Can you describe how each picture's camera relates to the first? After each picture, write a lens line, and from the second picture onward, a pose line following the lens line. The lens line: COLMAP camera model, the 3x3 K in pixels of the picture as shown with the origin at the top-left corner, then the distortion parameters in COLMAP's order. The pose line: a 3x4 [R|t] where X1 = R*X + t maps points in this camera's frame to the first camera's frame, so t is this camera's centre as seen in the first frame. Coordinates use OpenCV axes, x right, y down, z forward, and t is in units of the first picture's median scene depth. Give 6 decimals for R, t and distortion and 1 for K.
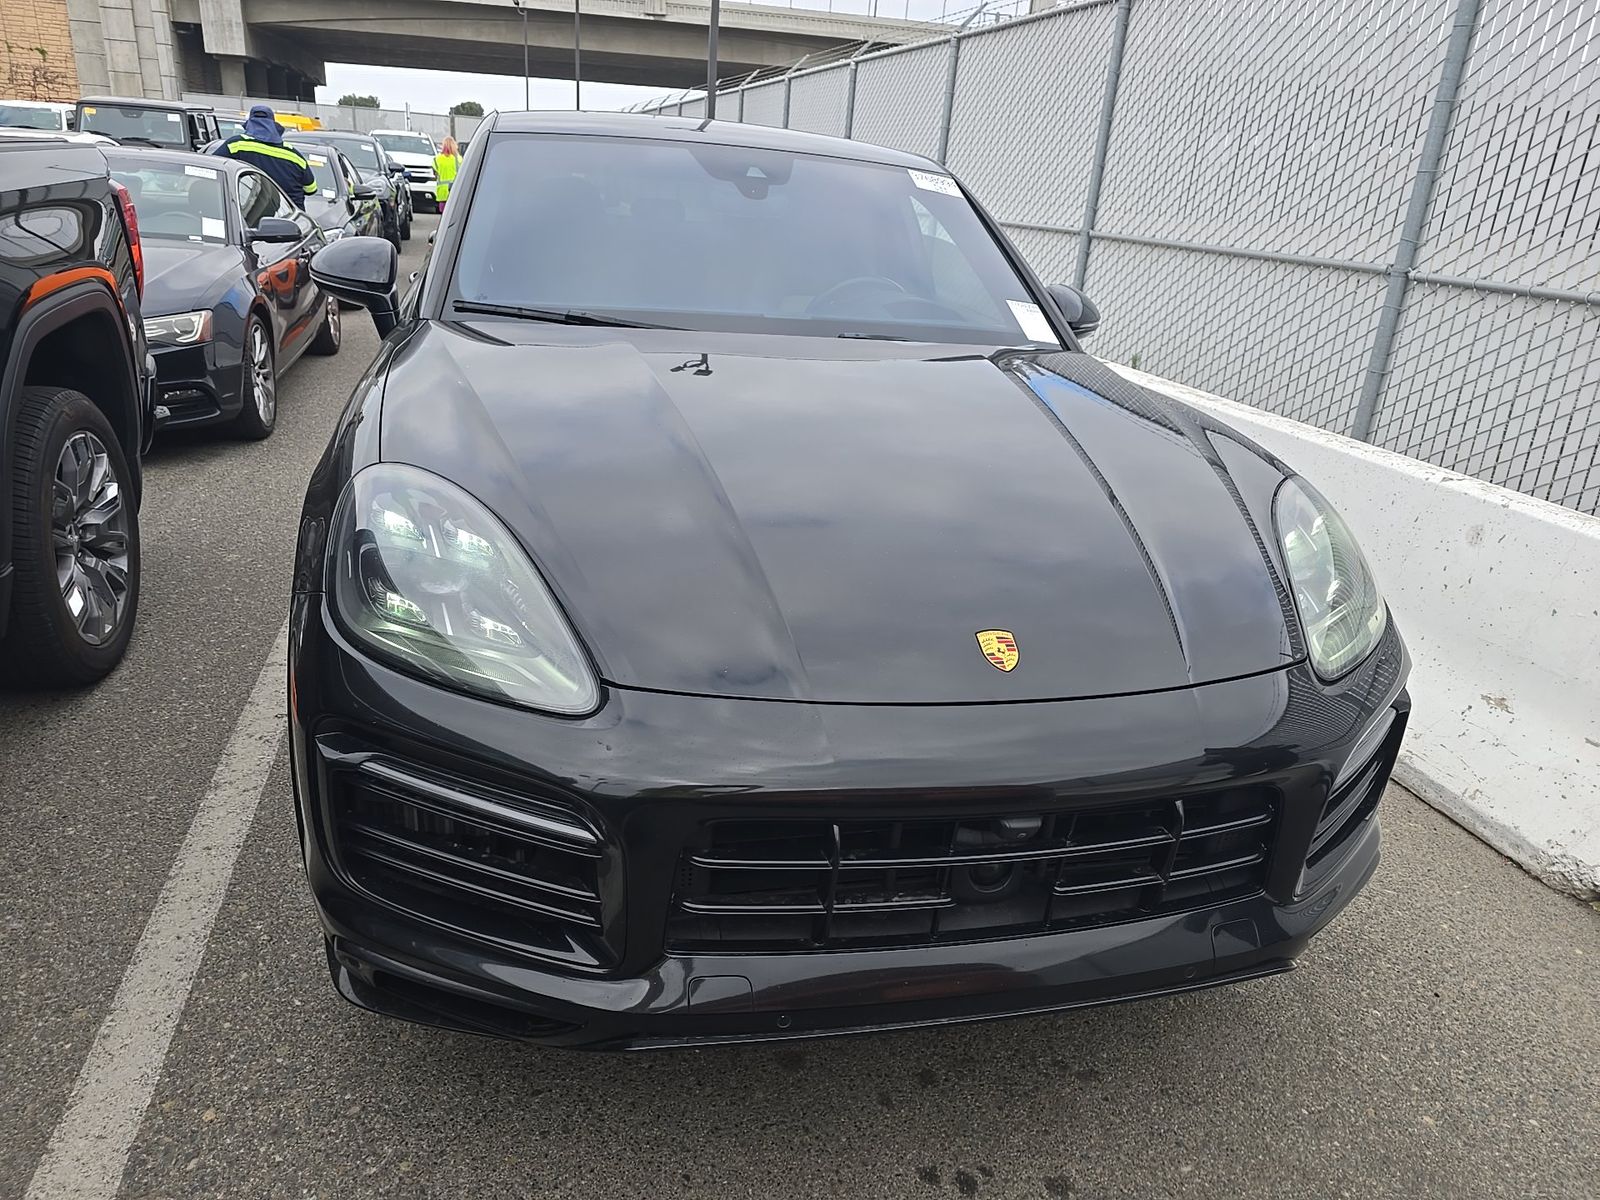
lens RADIAL K [[1033.1, 0, 800.0], [0, 1033.1, 600.0], [0, 0, 1]] dist [0.027680, -0.019025]
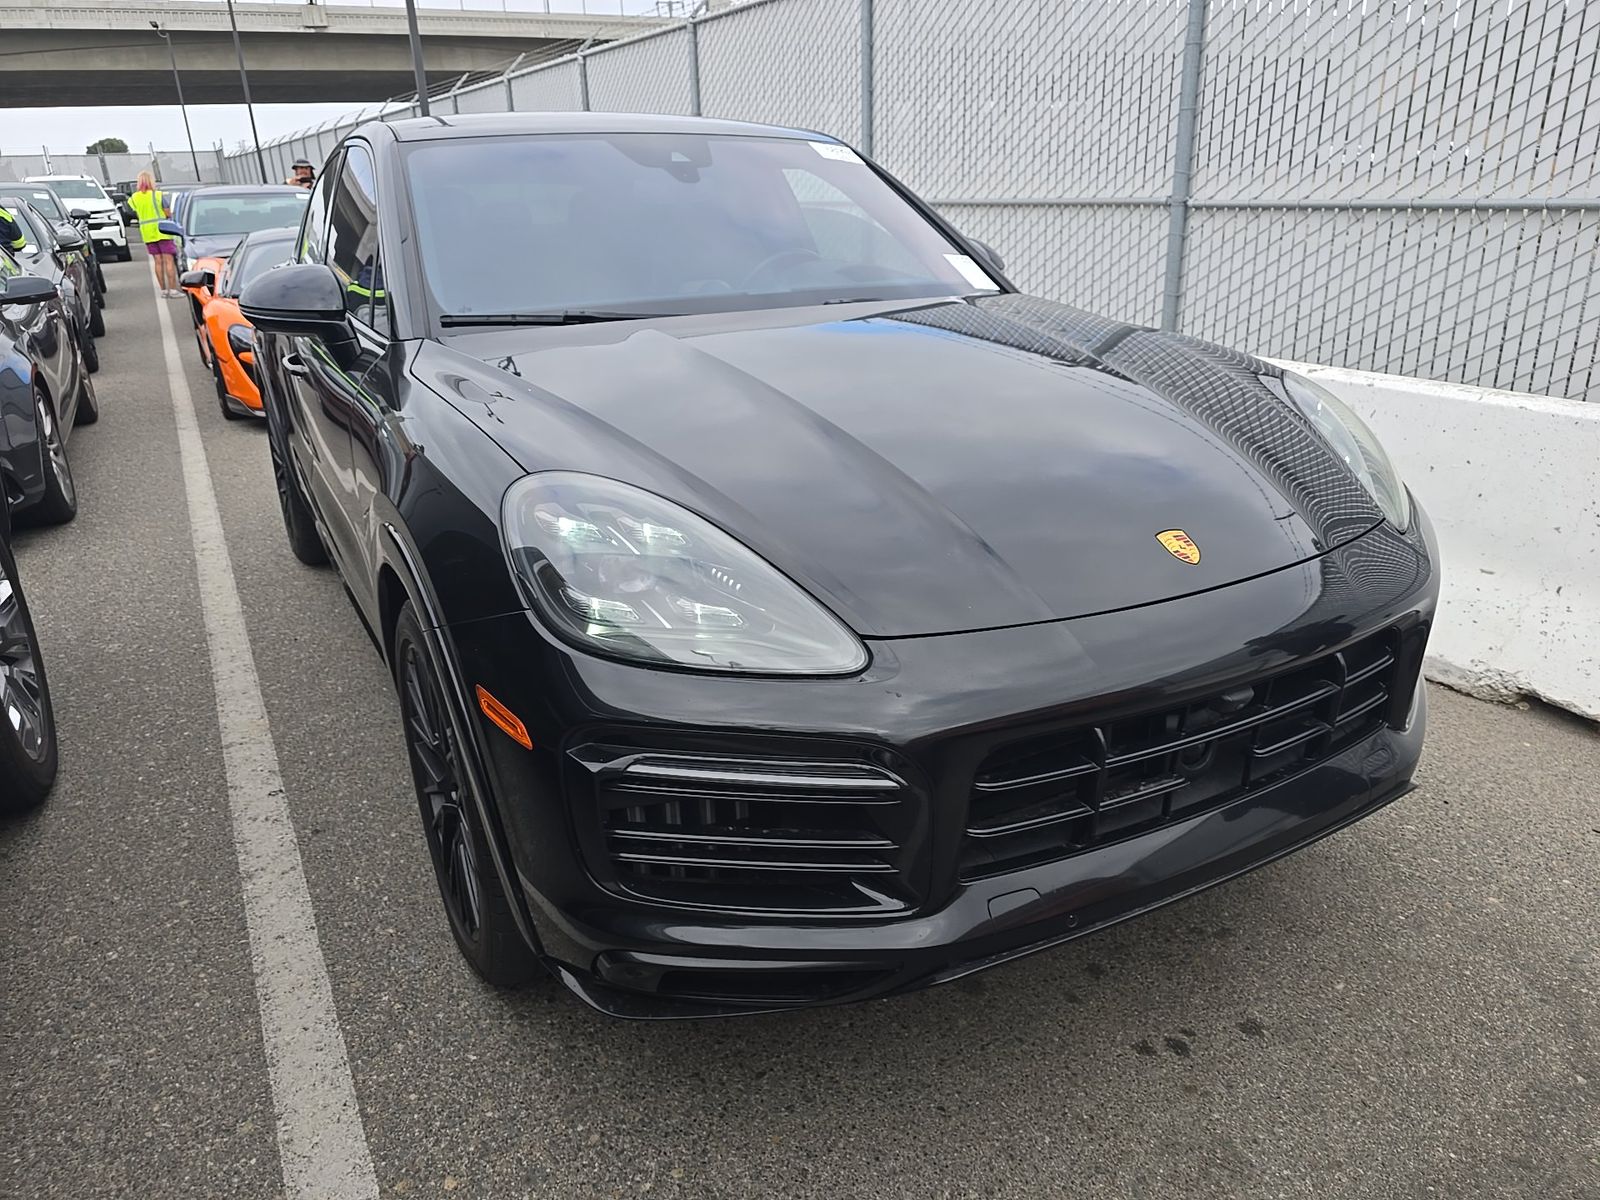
lens RADIAL K [[1033.1, 0, 800.0], [0, 1033.1, 600.0], [0, 0, 1]] dist [0.027680, -0.019025]
pose [[0.965545, -0.178761, 0.189122, -0.220692], [0.177329, 0.983844, 0.024609, 0.003073], [-0.190466, 0.009775, 0.981645, 0.002479]]
